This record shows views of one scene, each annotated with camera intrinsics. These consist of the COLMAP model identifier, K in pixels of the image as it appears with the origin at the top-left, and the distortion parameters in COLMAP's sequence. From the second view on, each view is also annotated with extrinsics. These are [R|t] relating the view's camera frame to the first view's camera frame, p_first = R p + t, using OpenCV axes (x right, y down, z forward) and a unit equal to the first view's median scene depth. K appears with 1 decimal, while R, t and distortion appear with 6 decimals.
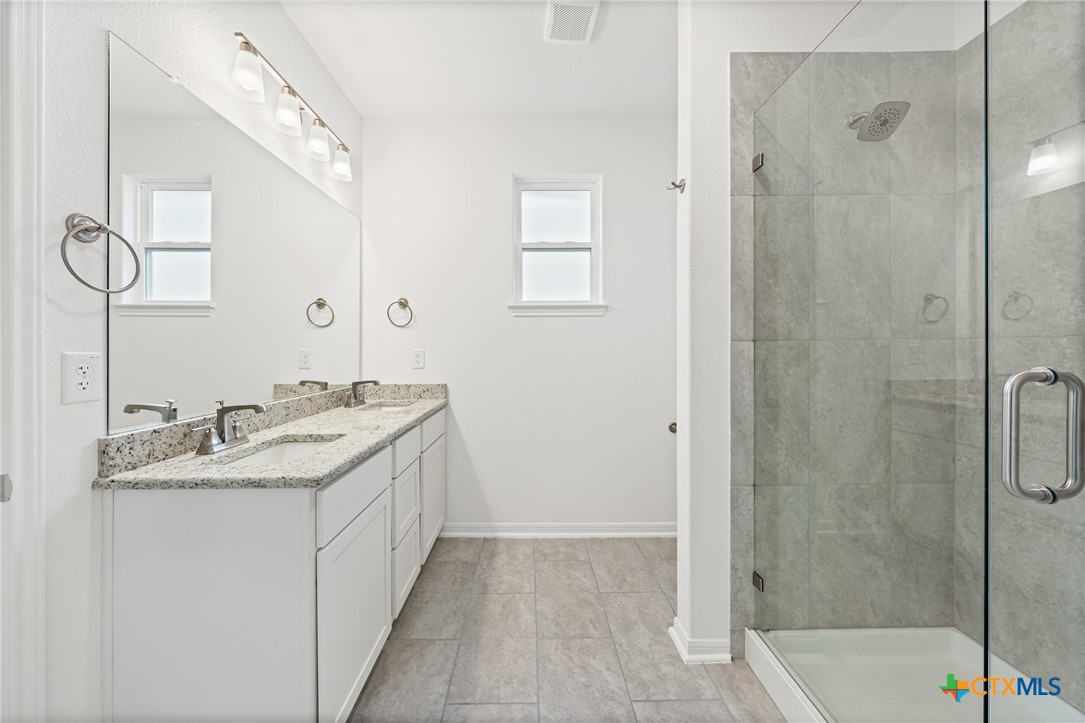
lens RADIAL K [[366.1, 0, 536.9], [0, 366.1, 350.2], [0, 0, 1]] dist [-0.000613, 0.000143]
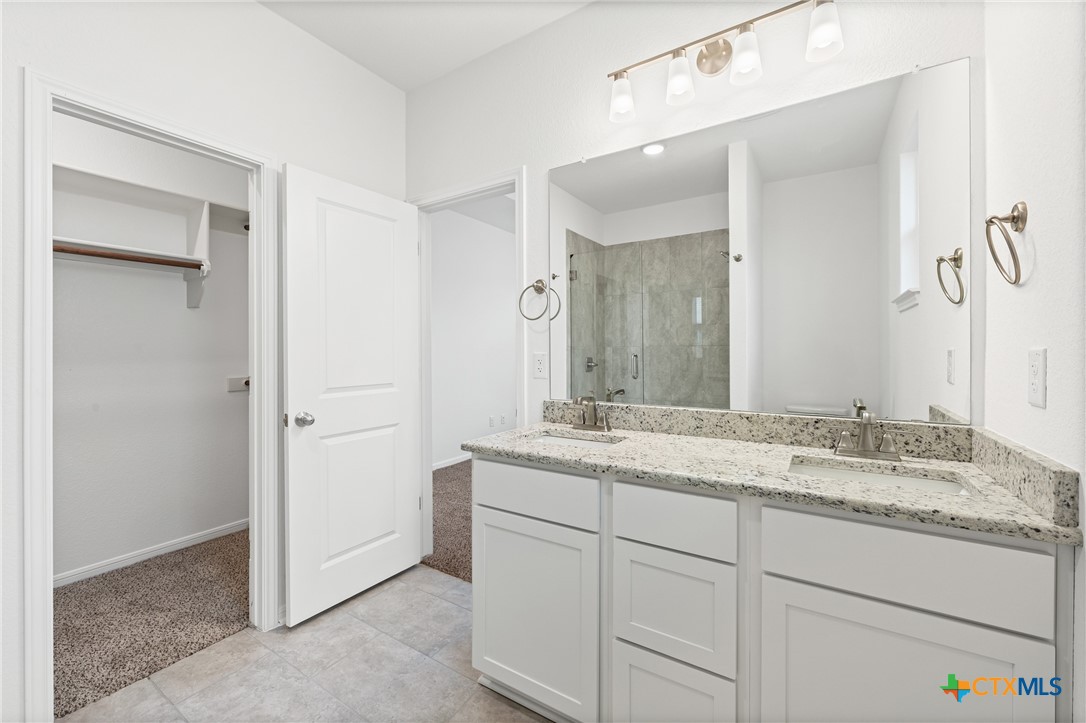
lens RADIAL K [[438.9, 0, 542.1], [0, 438.9, 360.5], [0, 0, 1]] dist [-0.006602, 0.000575]
pose [[-0.556597, -0.004125, -0.830772, 0.318268], [-0.009602, 0.999953, 0.001468, 0.023072], [0.830727, 0.008794, -0.556610, 1.135253]]
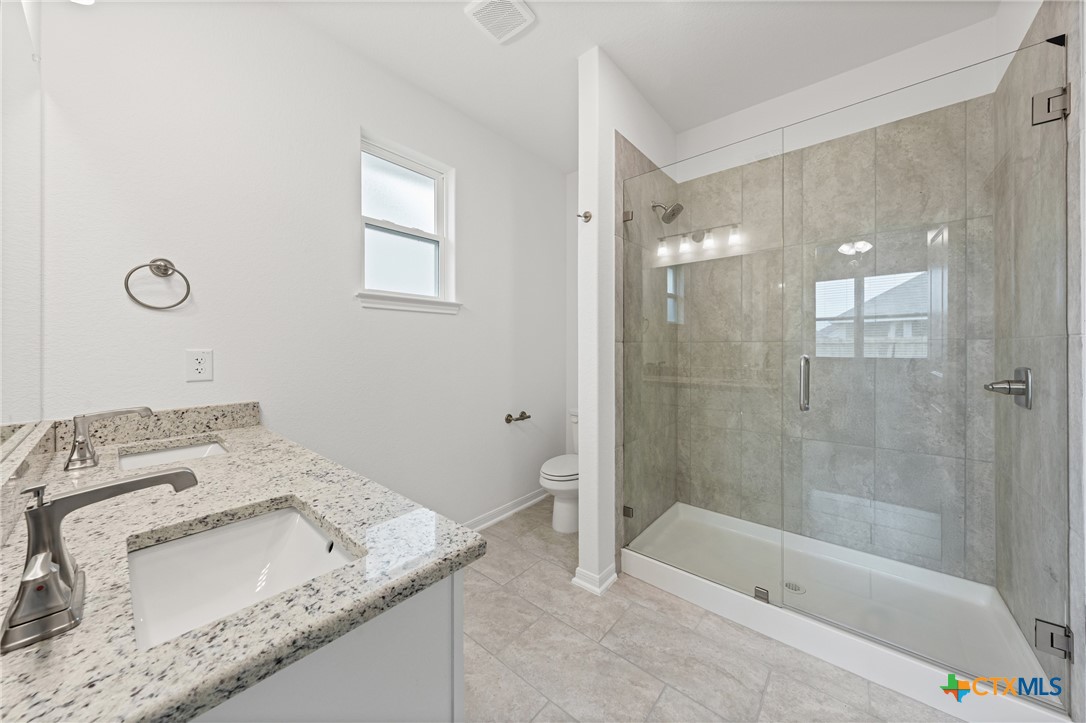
lens RADIAL K [[366.4, 0, 541.0], [0, 366.4, 350.2], [0, 0, 1]] dist [-0.000613, 0.000143]
pose [[0.660626, -0.004624, 0.750701, -0.676144], [0.004860, 0.999986, 0.001882, 0.001443], [-0.750699, 0.002405, 0.660640, 0.311477]]
